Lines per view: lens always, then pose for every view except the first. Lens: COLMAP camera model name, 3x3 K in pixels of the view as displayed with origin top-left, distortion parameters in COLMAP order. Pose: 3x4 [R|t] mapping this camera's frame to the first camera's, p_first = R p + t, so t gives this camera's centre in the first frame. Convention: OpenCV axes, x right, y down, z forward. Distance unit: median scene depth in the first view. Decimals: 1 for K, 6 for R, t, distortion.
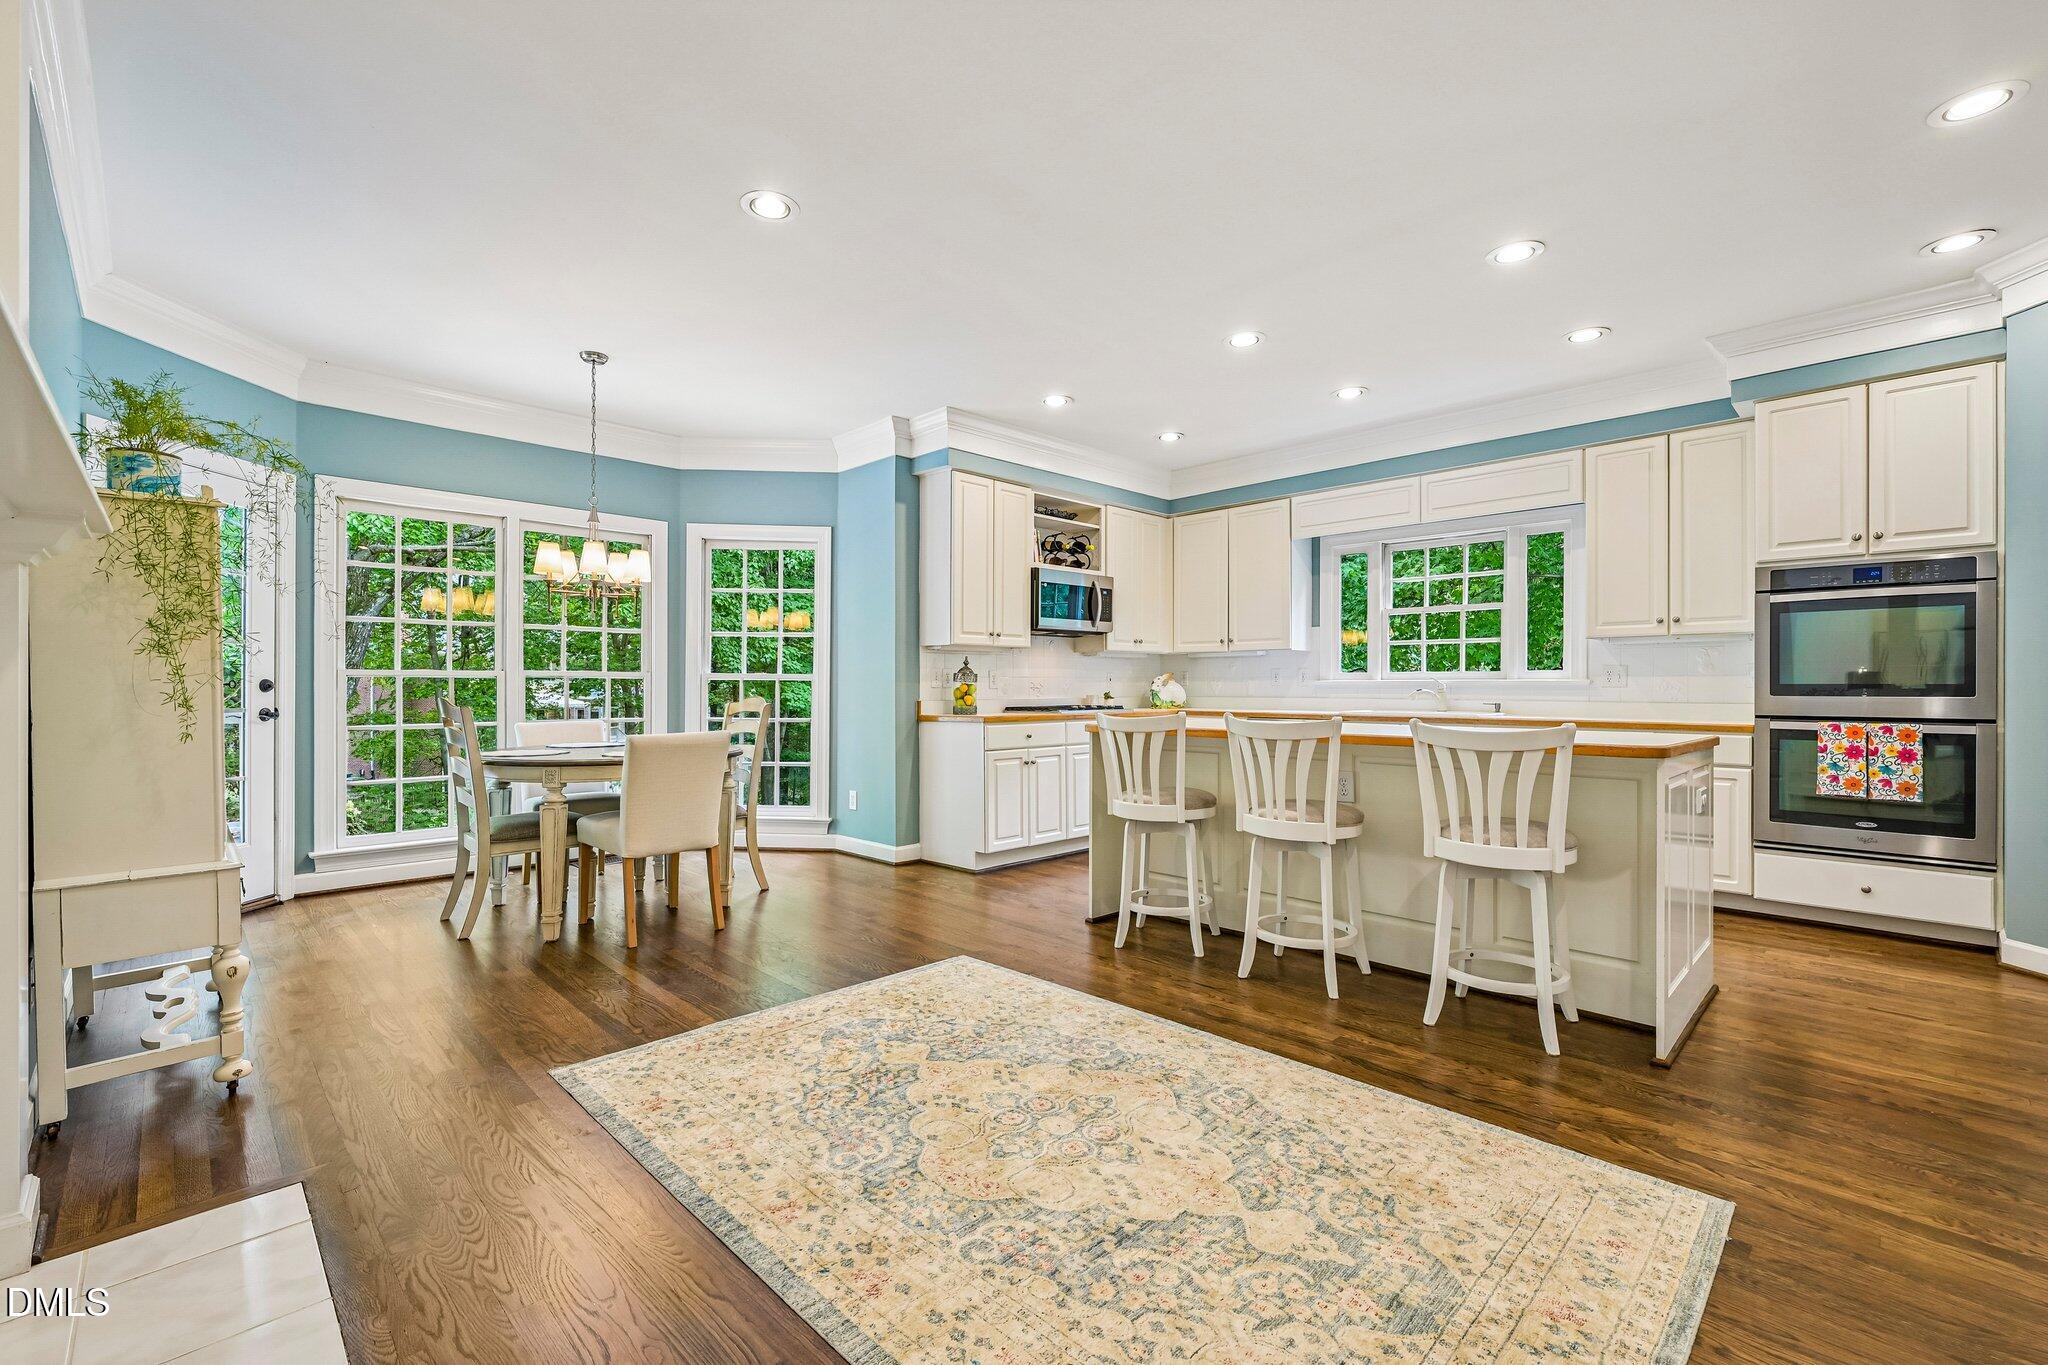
lens RADIAL K [[876.1, 0, 1024.0], [0, 876.1, 682.5], [0, 0, 1]] dist [0.000253, 0.000209]
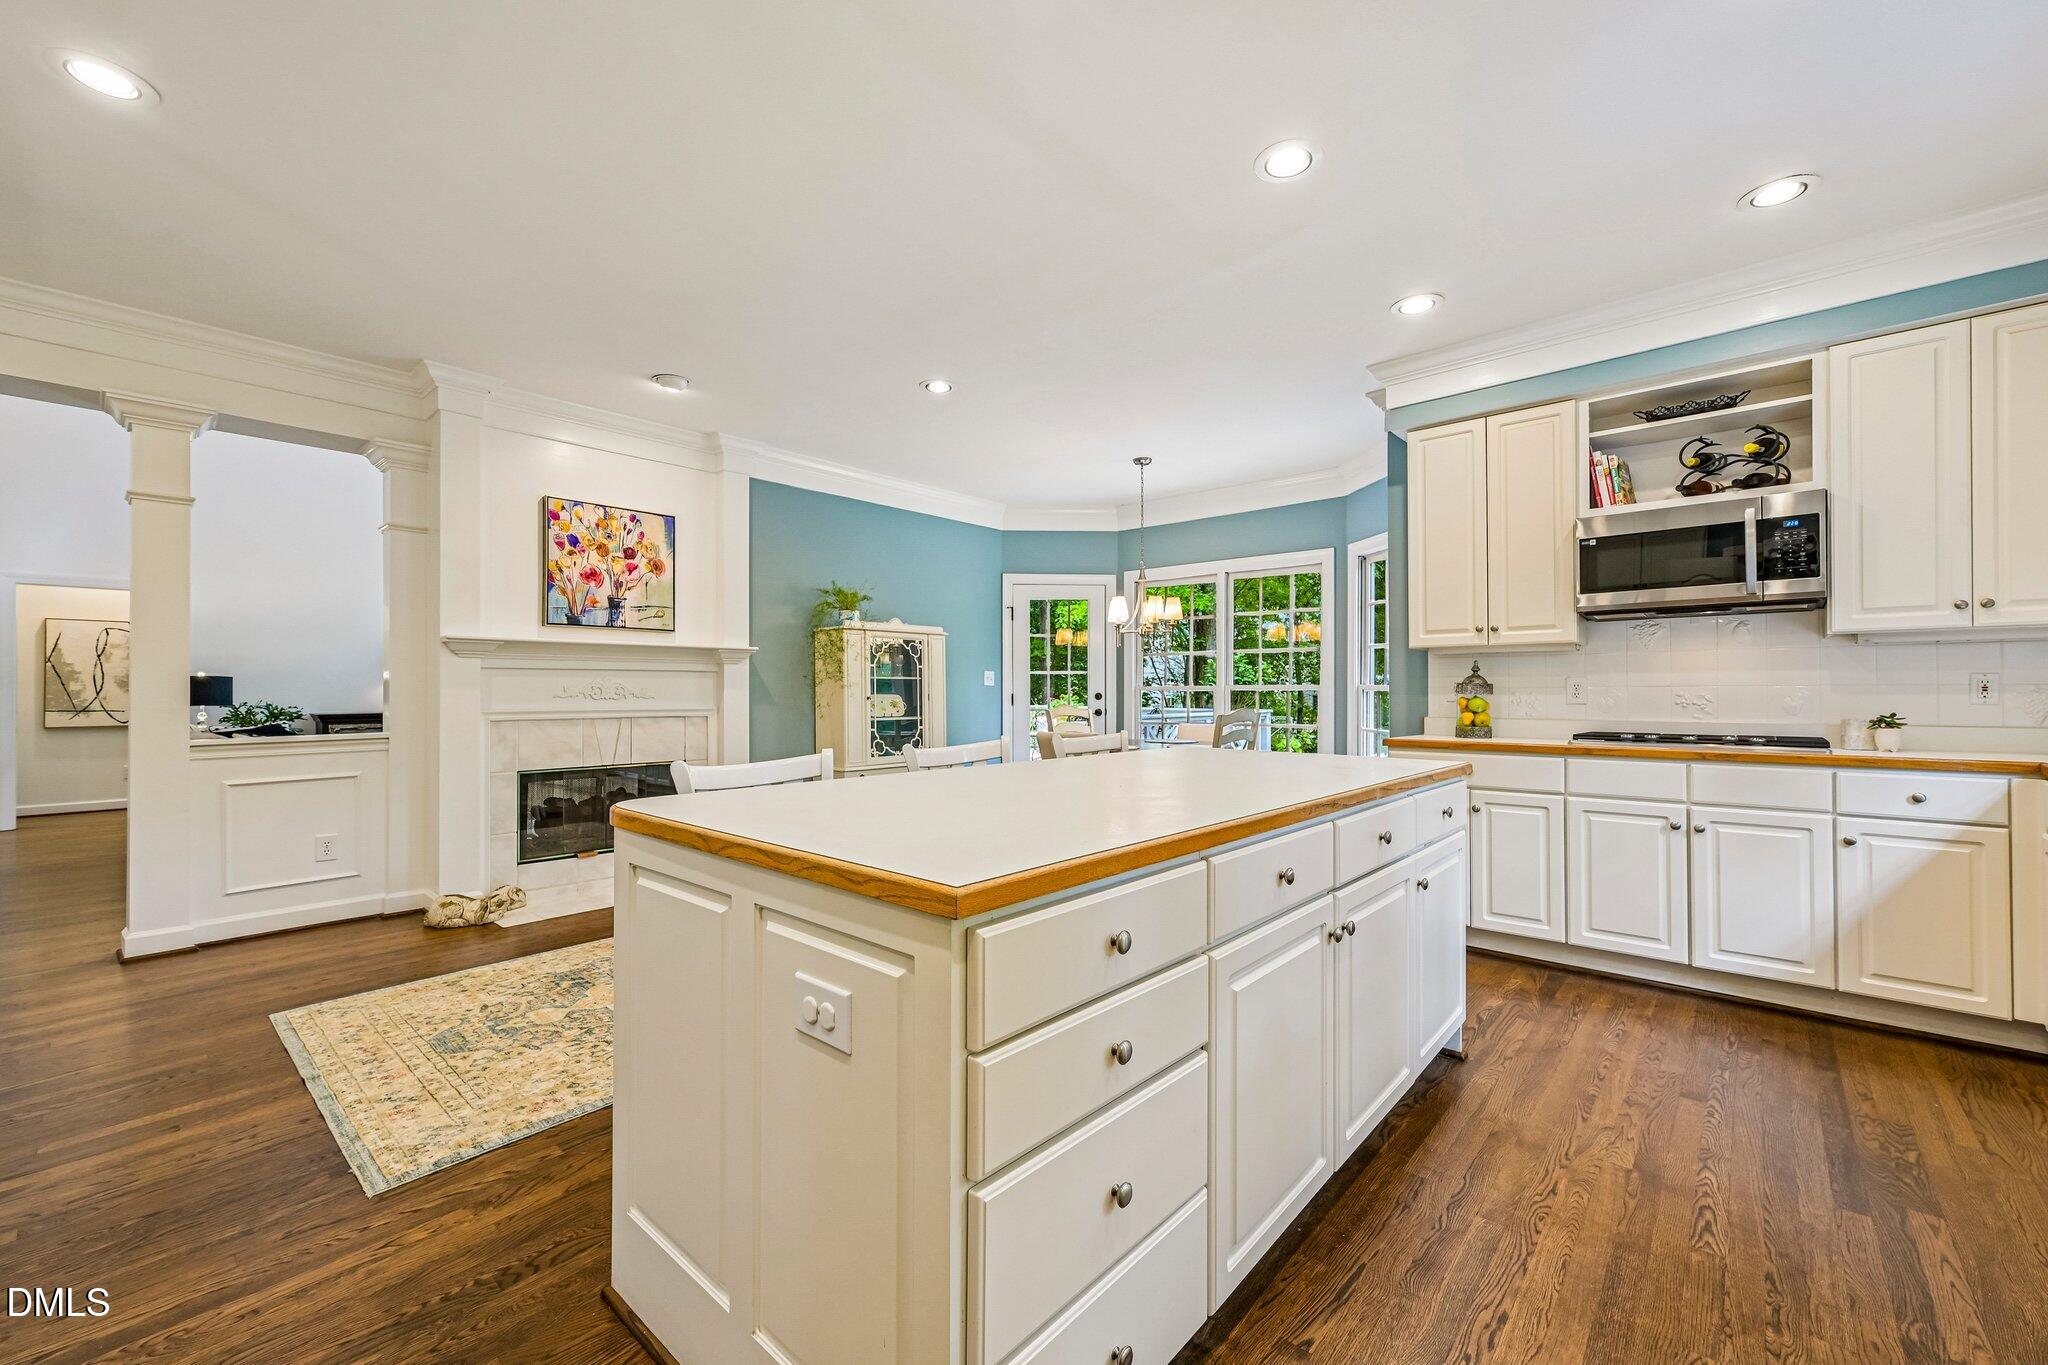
lens RADIAL K [[814.1, 0, 1022.7], [0, 814.1, 689.0], [0, 0, 1]] dist [-0.000470, -0.000160]
pose [[0.067277, -0.004778, -0.997723, 0.602310], [0.002879, 0.999985, -0.004594, -0.003390], [0.997730, -0.002563, 0.067290, 0.562112]]
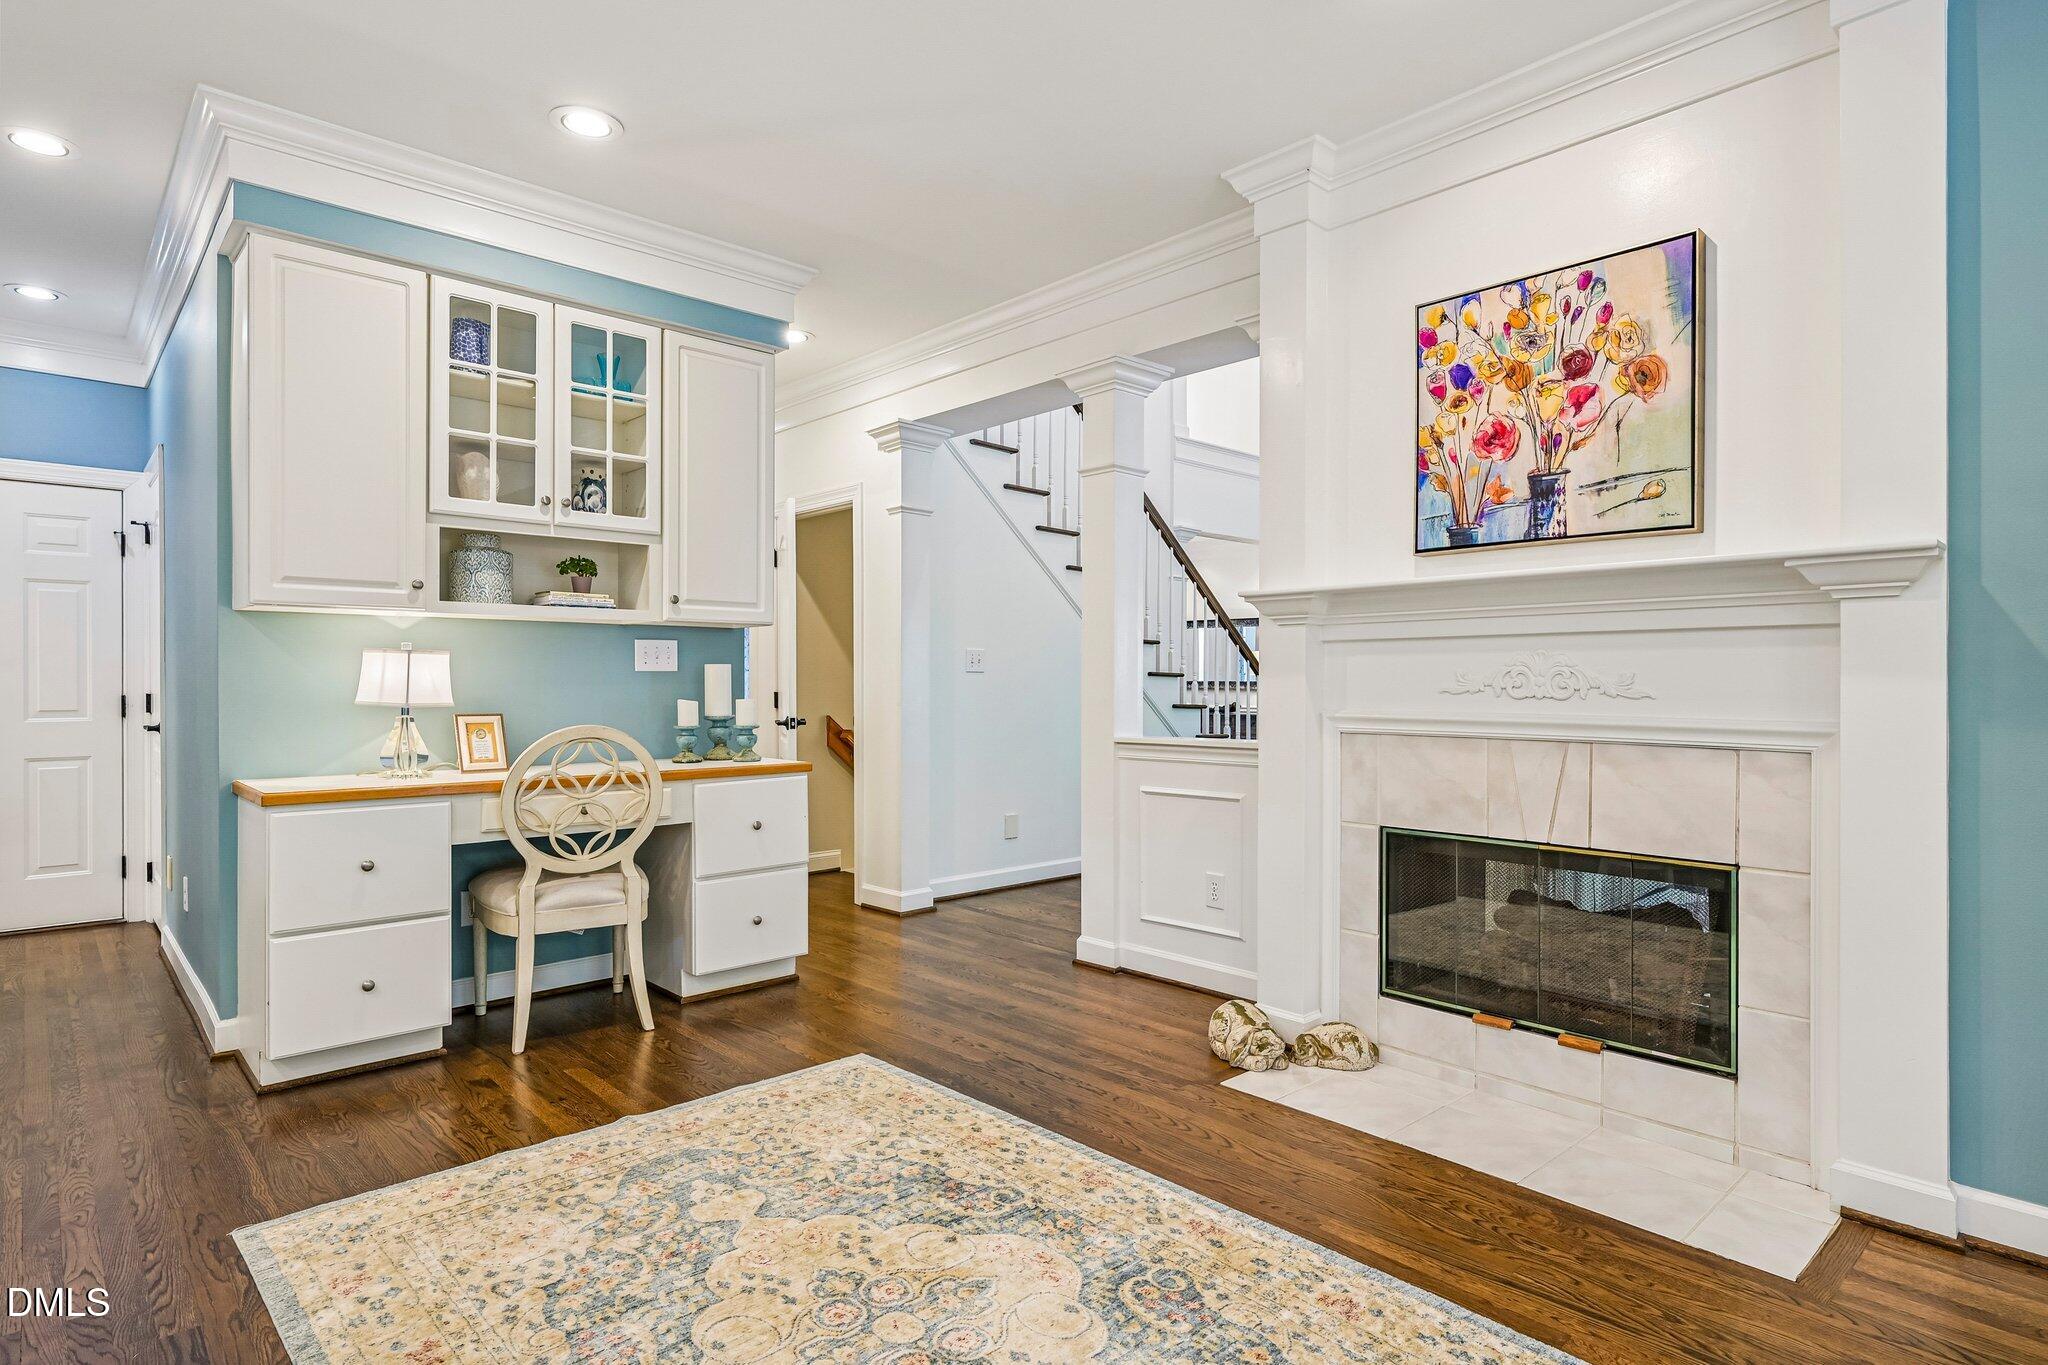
lens RADIAL K [[1081.8, 0, 1024.0], [0, 1081.8, 682.5], [0, 0, 1]] dist [0.001645, 0.000171]
pose [[-0.999533, -0.004180, 0.030282, -0.033326], [-0.004211, 0.999991, -0.000960, -0.004115], [-0.030277, -0.001087, -0.999541, 0.708123]]
